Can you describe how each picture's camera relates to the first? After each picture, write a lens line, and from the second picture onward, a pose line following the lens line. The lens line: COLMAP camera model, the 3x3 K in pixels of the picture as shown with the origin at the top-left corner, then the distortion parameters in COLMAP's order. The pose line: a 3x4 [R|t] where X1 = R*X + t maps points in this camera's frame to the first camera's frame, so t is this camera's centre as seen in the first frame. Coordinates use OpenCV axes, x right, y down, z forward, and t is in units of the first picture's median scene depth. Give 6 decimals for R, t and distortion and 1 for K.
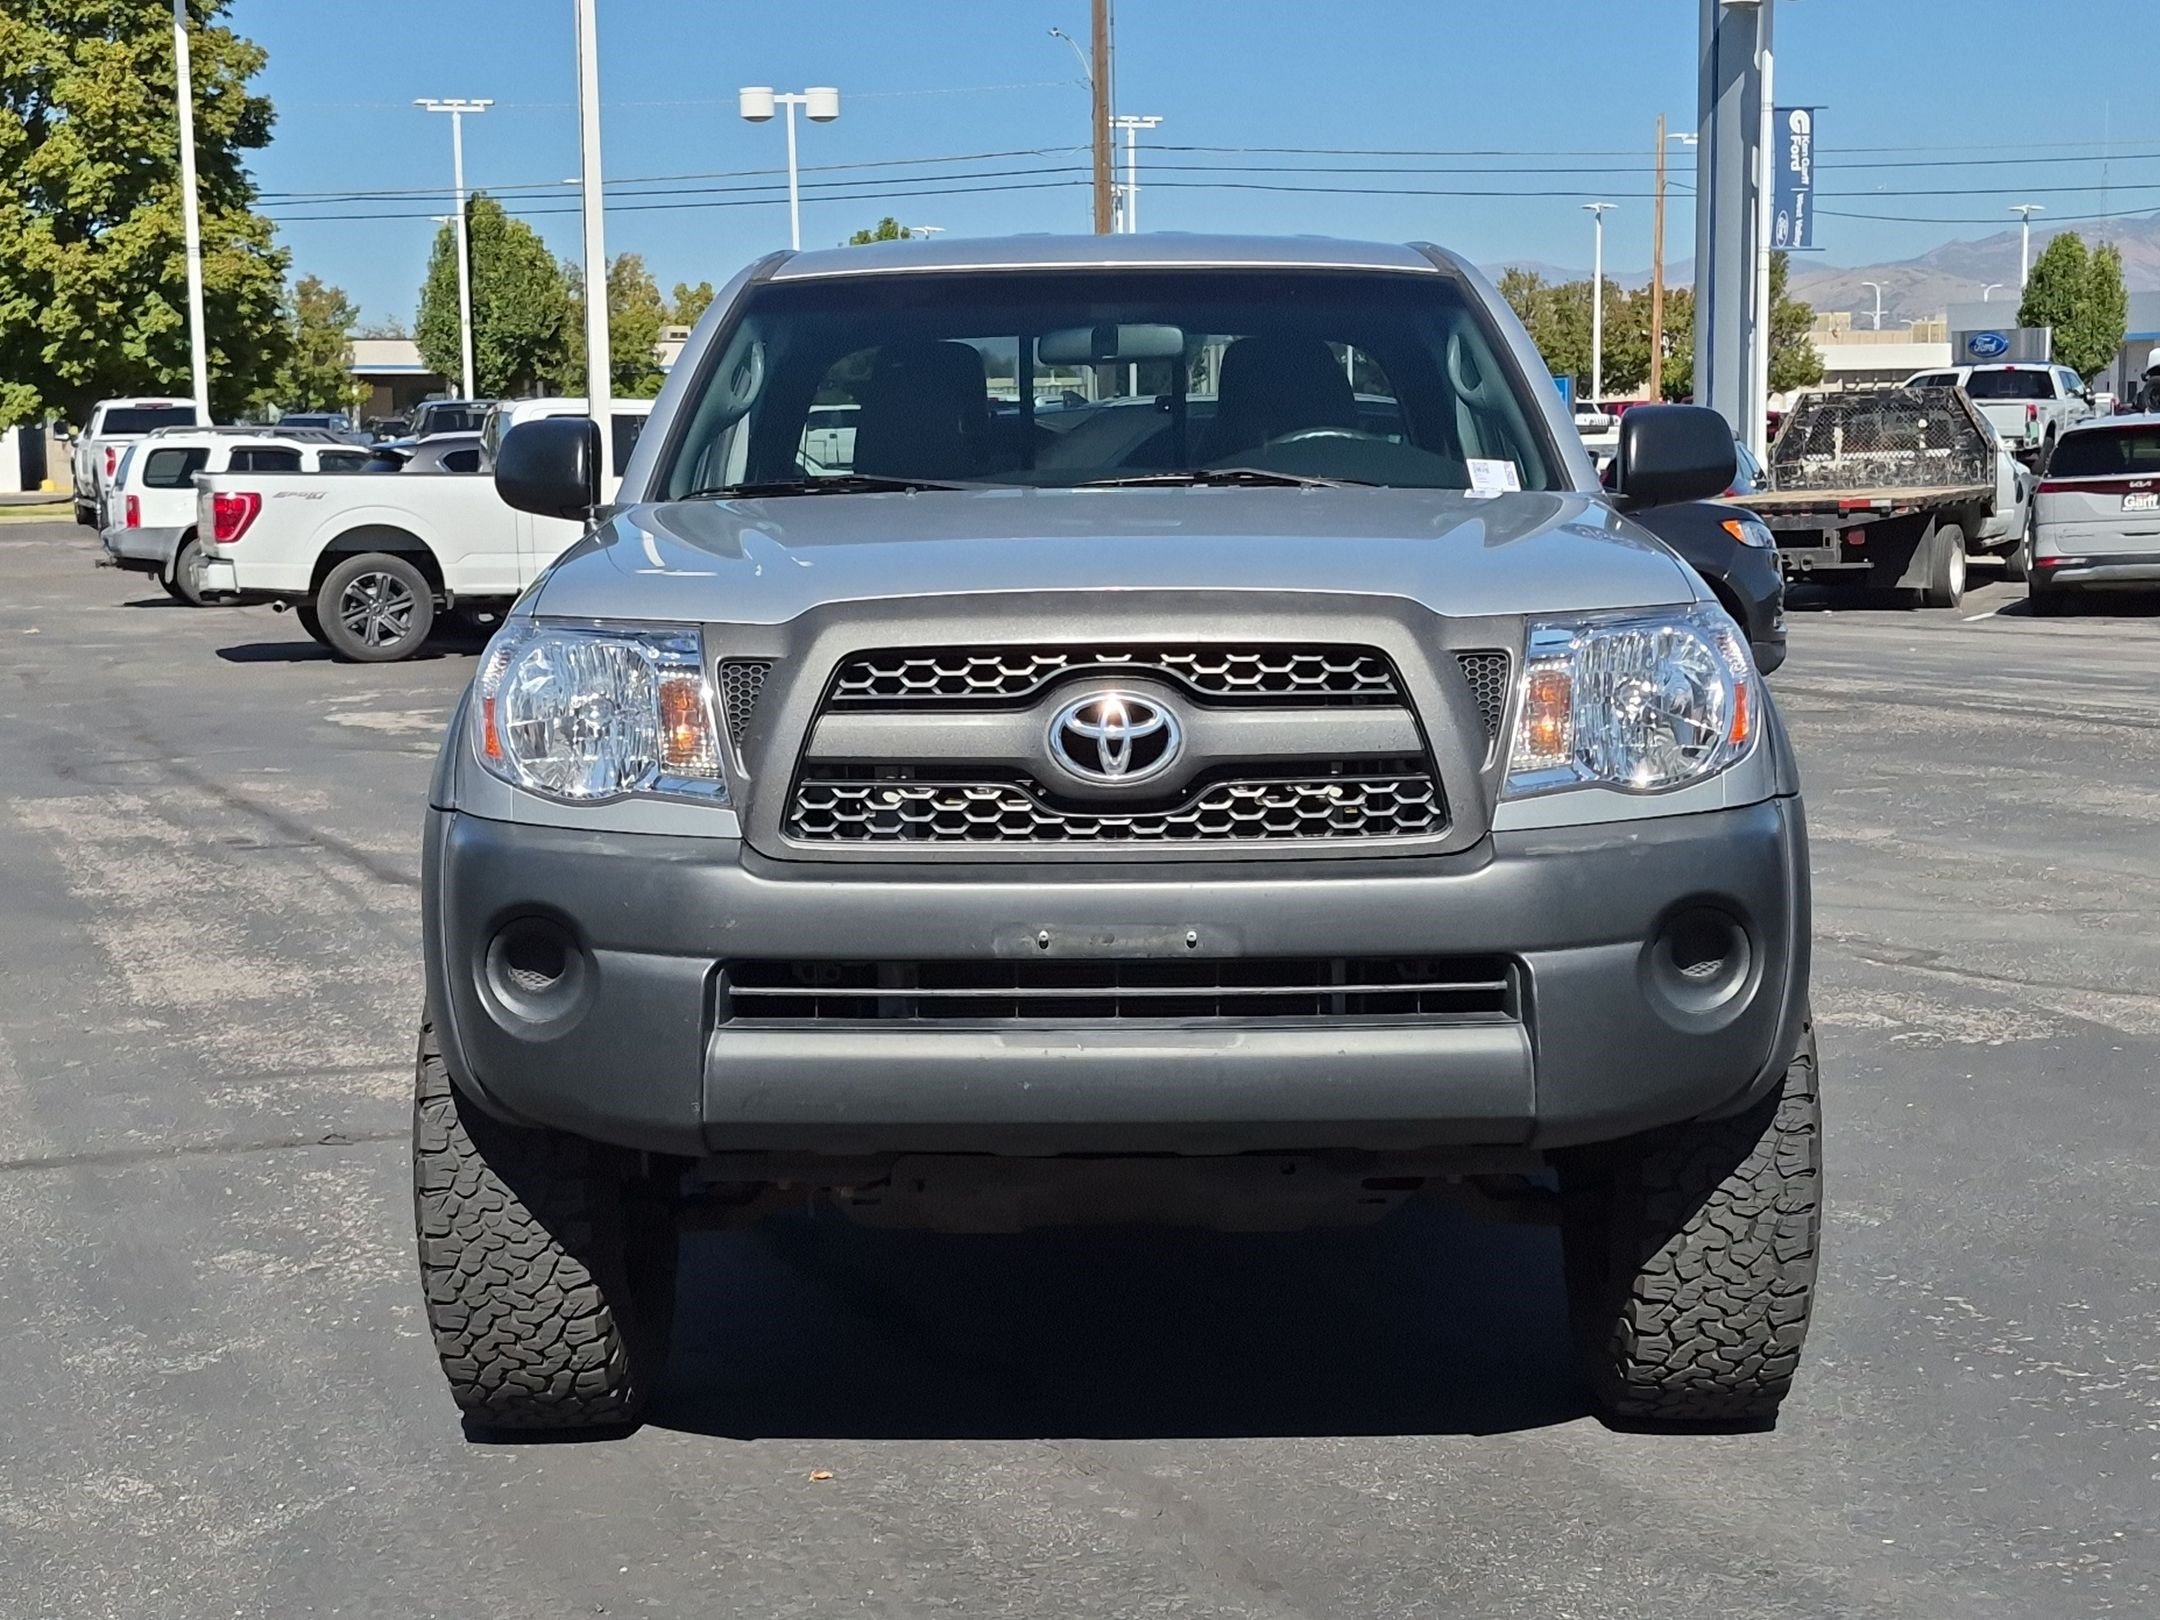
lens RADIAL K [[3367.4, 0, 1080.0], [0, 3367.4, 810.0], [0, 0, 1]] dist [0.140730, 0.071436]
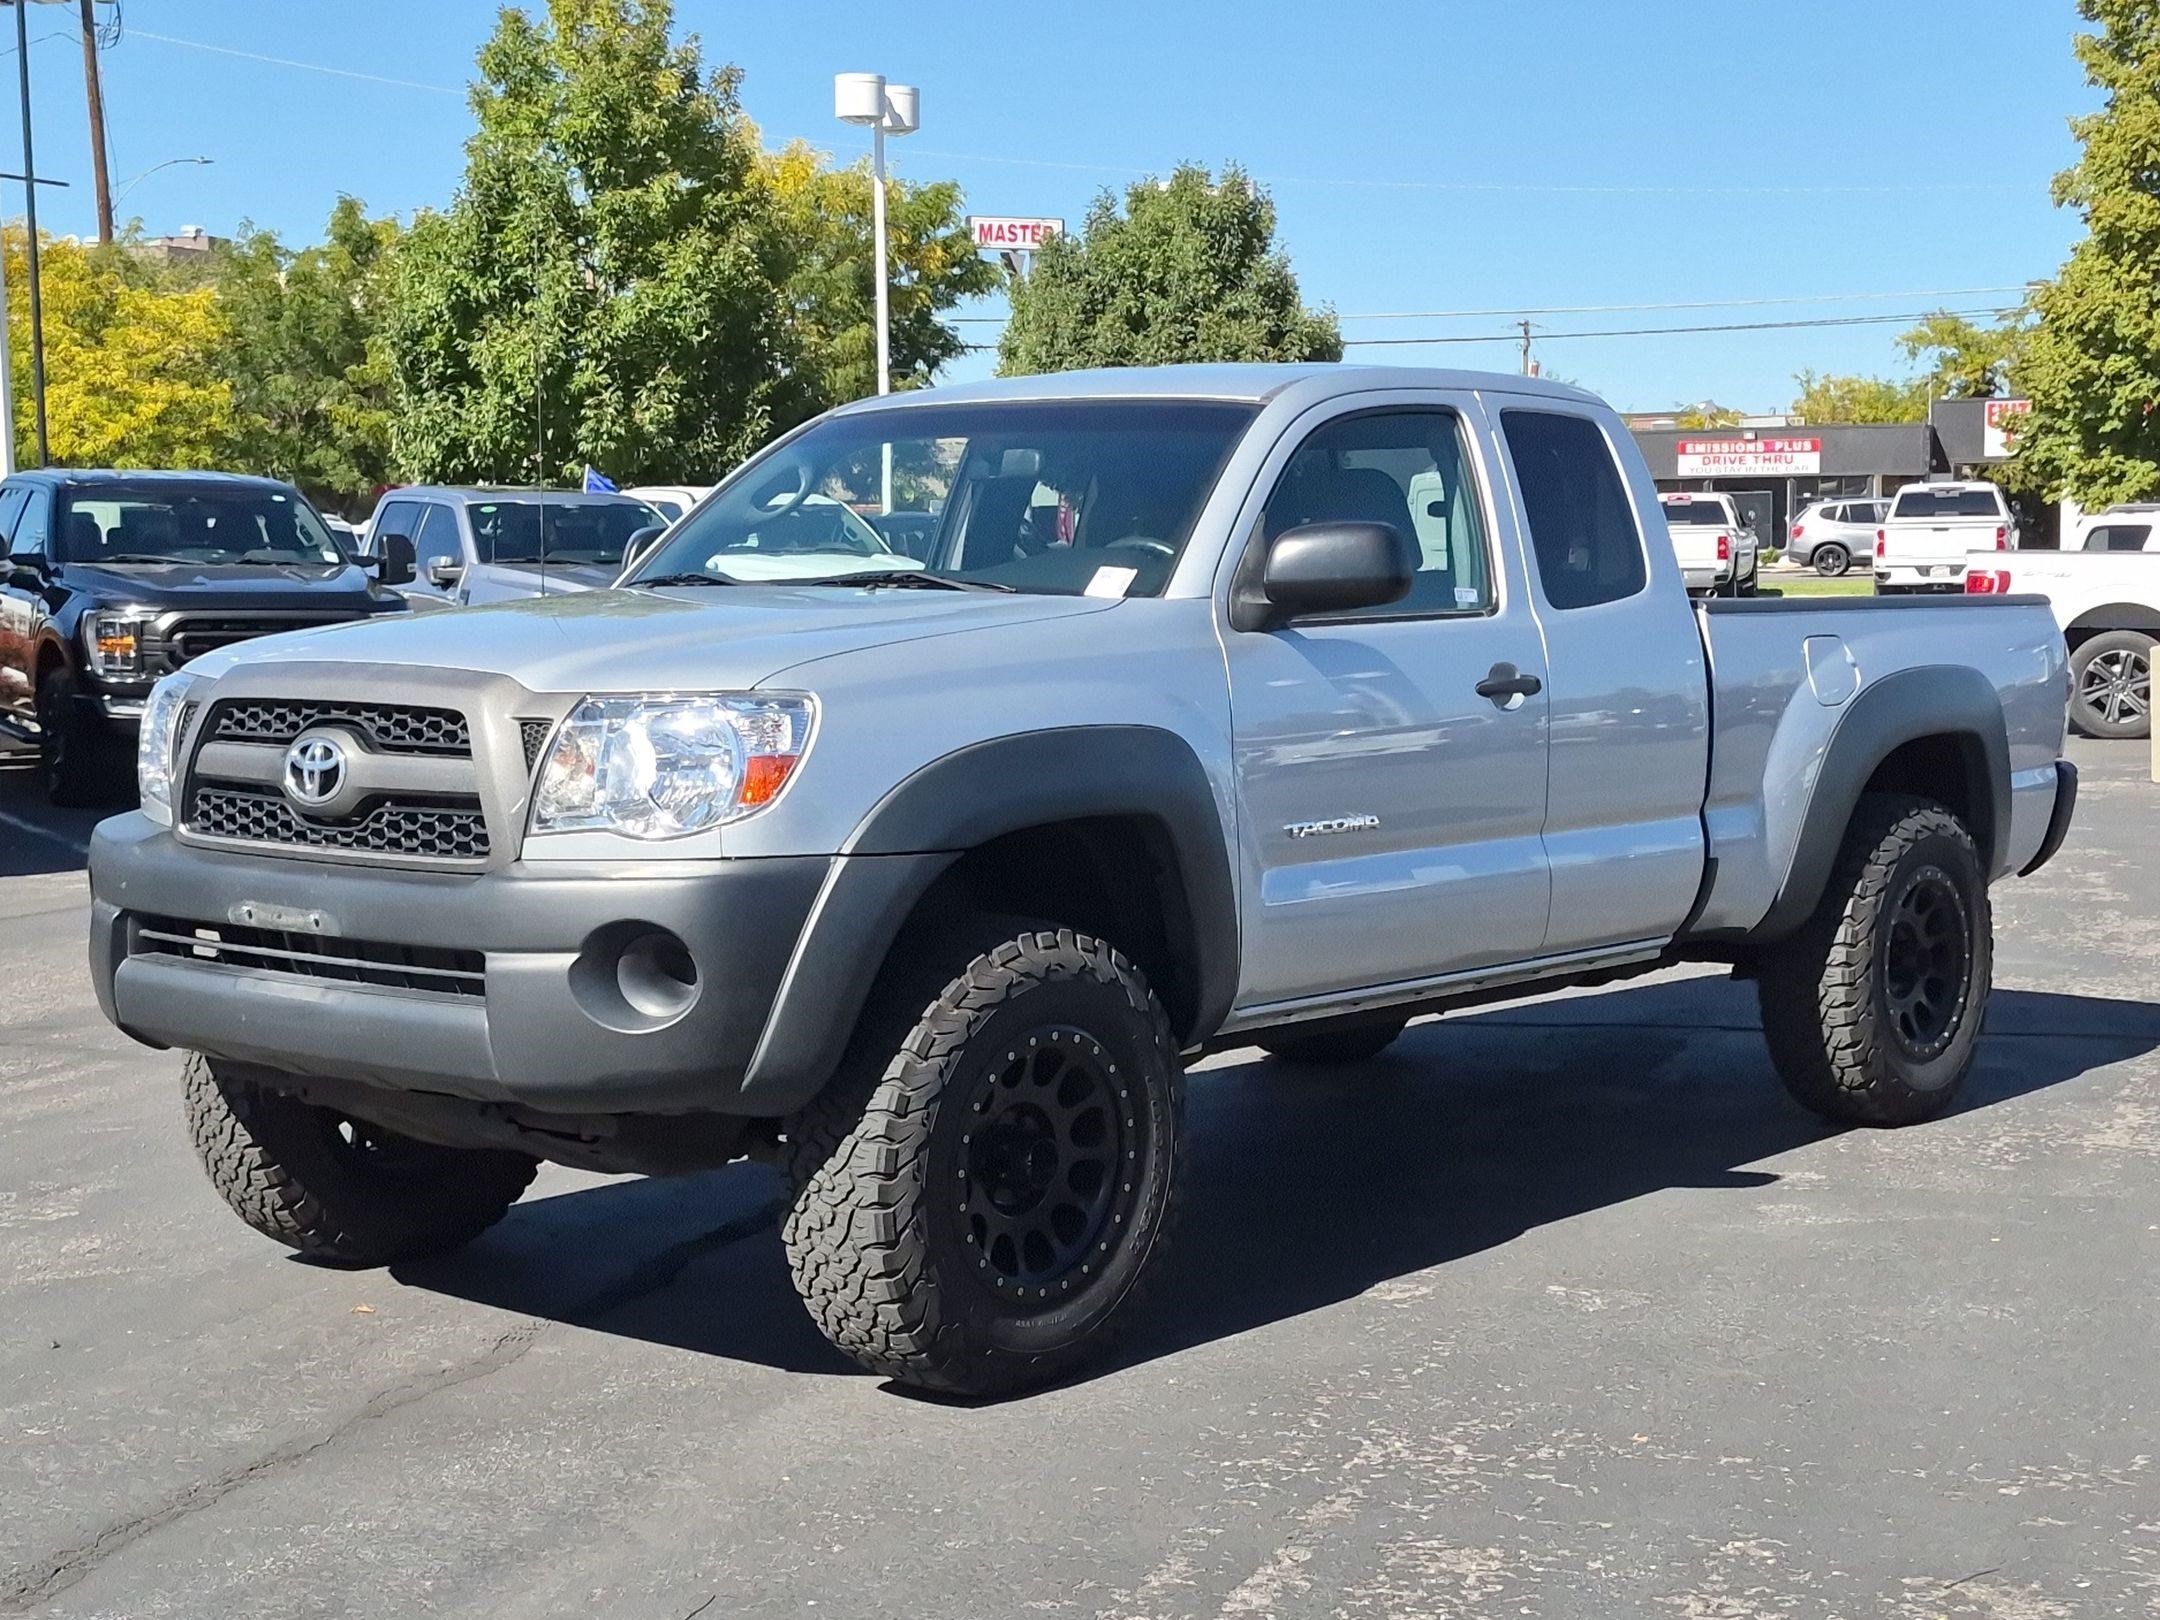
lens RADIAL K [[3367.4, 0, 1080.0], [0, 3367.4, 810.0], [0, 0, 1]] dist [0.140730, 0.071436]
pose [[0.763932, 0.060959, -0.642411, 1.113410], [-0.073752, 0.997253, 0.006928, -0.037180], [0.641068, 0.042087, 0.766329, 0.148893]]
